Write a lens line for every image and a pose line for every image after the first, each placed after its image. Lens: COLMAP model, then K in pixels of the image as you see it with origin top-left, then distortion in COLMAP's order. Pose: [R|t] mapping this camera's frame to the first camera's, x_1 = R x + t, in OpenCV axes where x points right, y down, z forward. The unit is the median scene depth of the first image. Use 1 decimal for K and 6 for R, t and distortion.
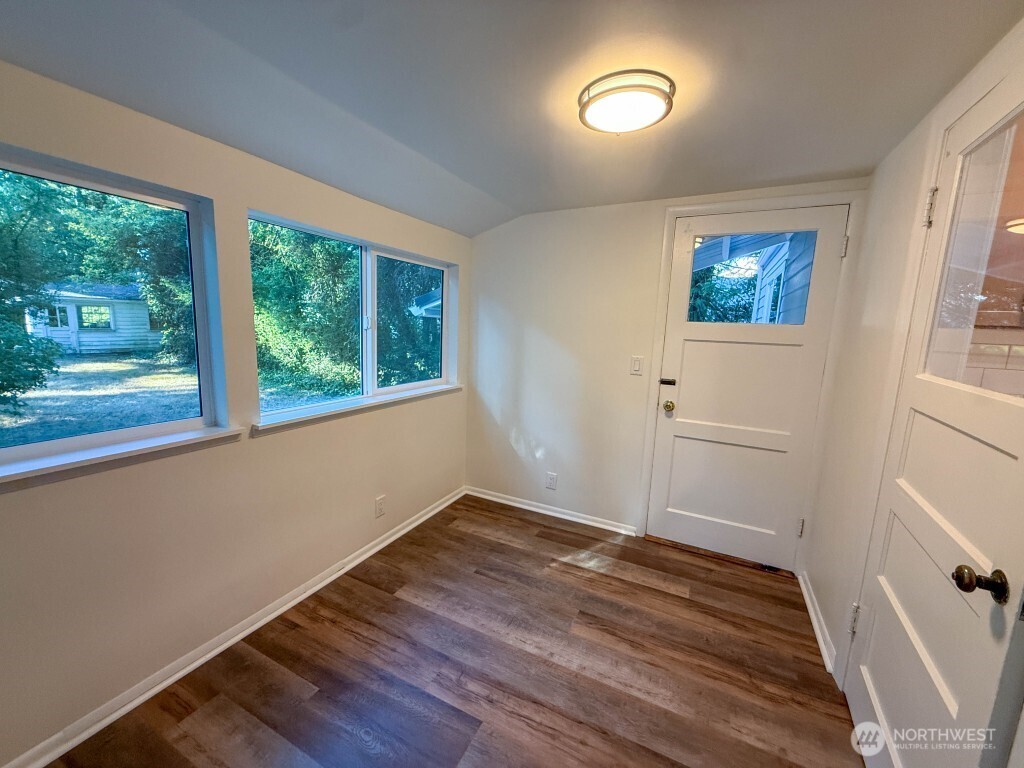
lens RADIAL K [[410.3, 0, 512.3], [0, 410.3, 383.7], [0, 0, 1]] dist [-0.000522, 0.000563]
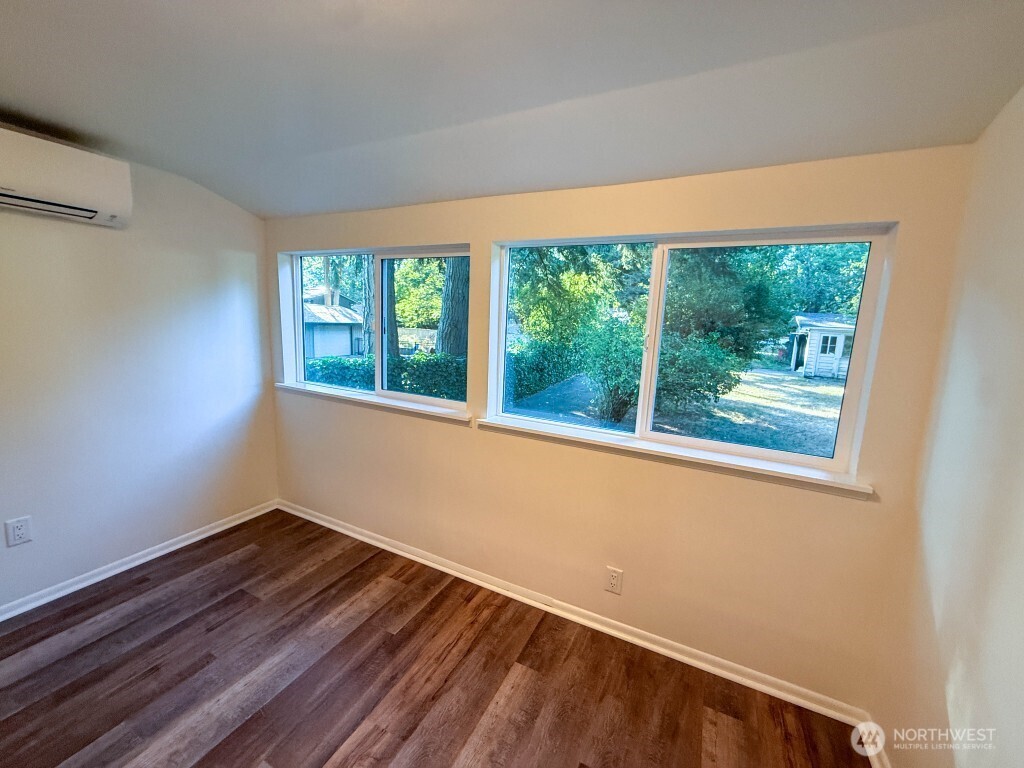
lens RADIAL K [[410.3, 0, 508.6], [0, 410.3, 383.5], [0, 0, 1]] dist [-0.000522, 0.000563]
pose [[-0.009566, 0.112432, -0.993613, 0.479017], [-0.187781, 0.975779, 0.112221, -0.128641], [0.982164, 0.187656, 0.011778, 0.883775]]
